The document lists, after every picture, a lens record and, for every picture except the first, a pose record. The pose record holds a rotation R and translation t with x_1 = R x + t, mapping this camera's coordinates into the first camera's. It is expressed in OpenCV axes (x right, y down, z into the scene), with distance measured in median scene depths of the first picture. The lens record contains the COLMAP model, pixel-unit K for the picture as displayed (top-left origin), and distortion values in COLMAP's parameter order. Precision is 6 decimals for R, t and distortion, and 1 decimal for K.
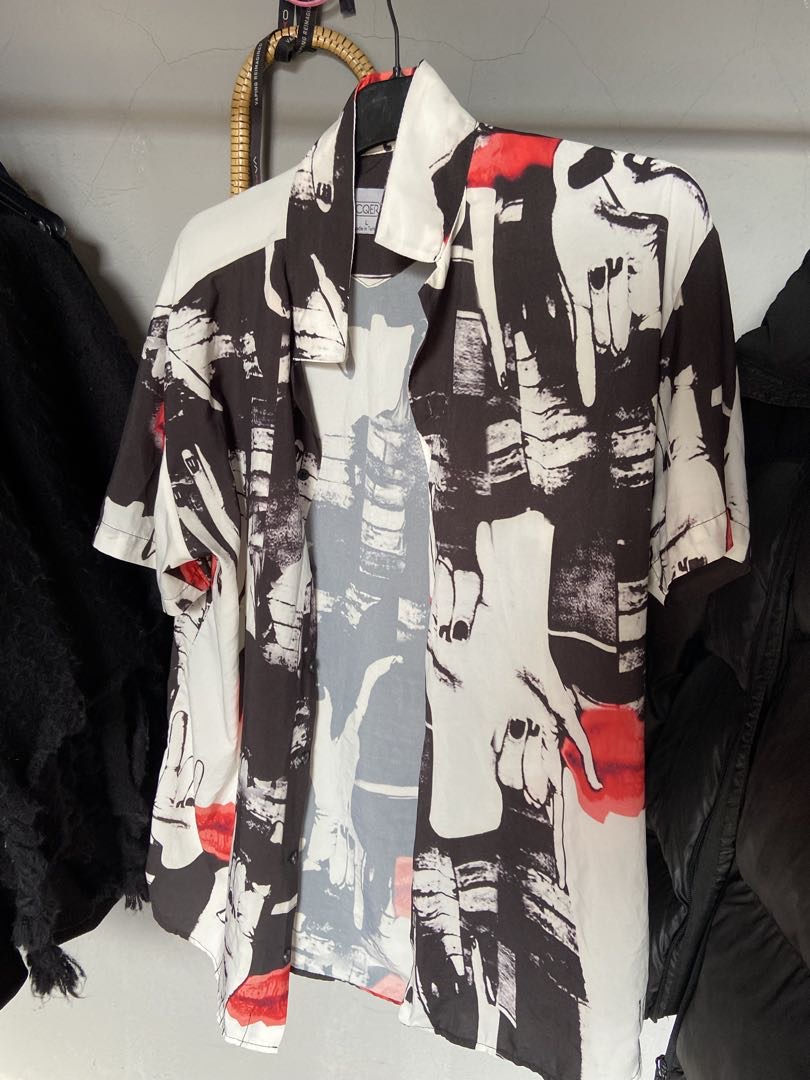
lens RADIAL K [[809.9, 0, 414.7], [0, 809.9, 526.6], [0, 0, 1]] dist [0.109212, -0.142748]
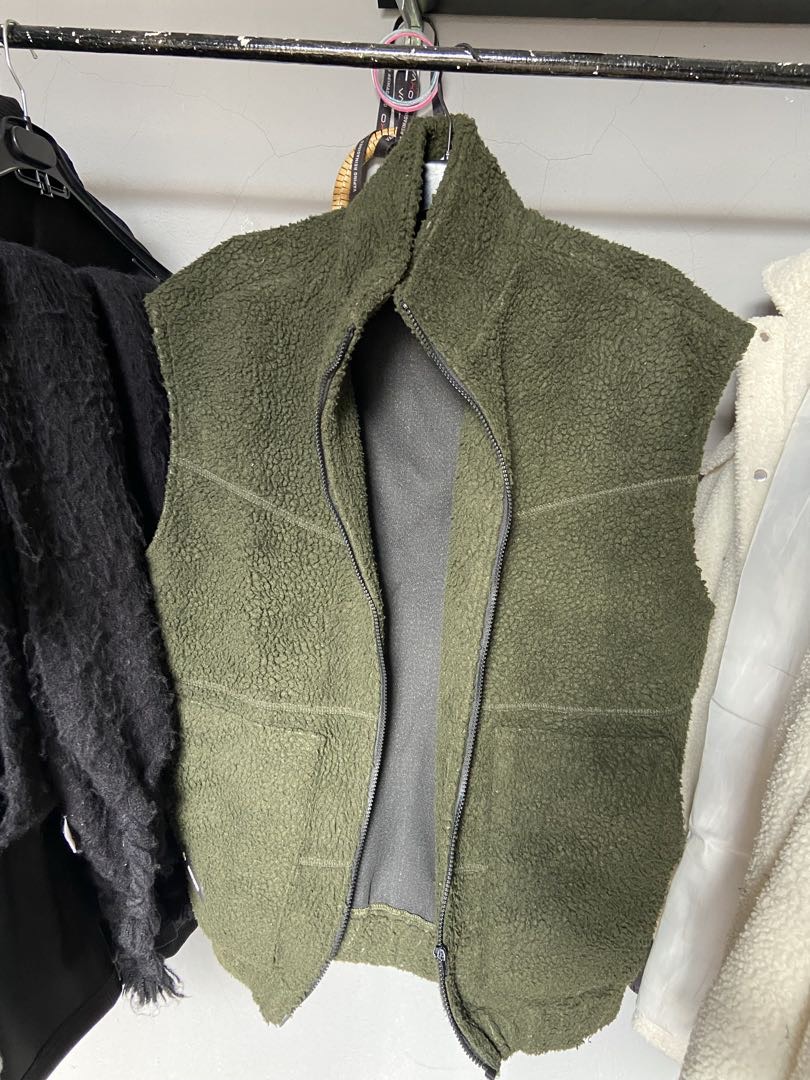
lens RADIAL K [[809.9, 0, 414.7], [0, 809.9, 526.6], [0, 0, 1]] dist [0.109212, -0.142748]
pose [[0.999735, 0.019839, 0.011636, -0.132845], [-0.018306, 0.992650, -0.119626, 0.096339], [-0.013923, 0.119382, 0.992751, -0.087124]]
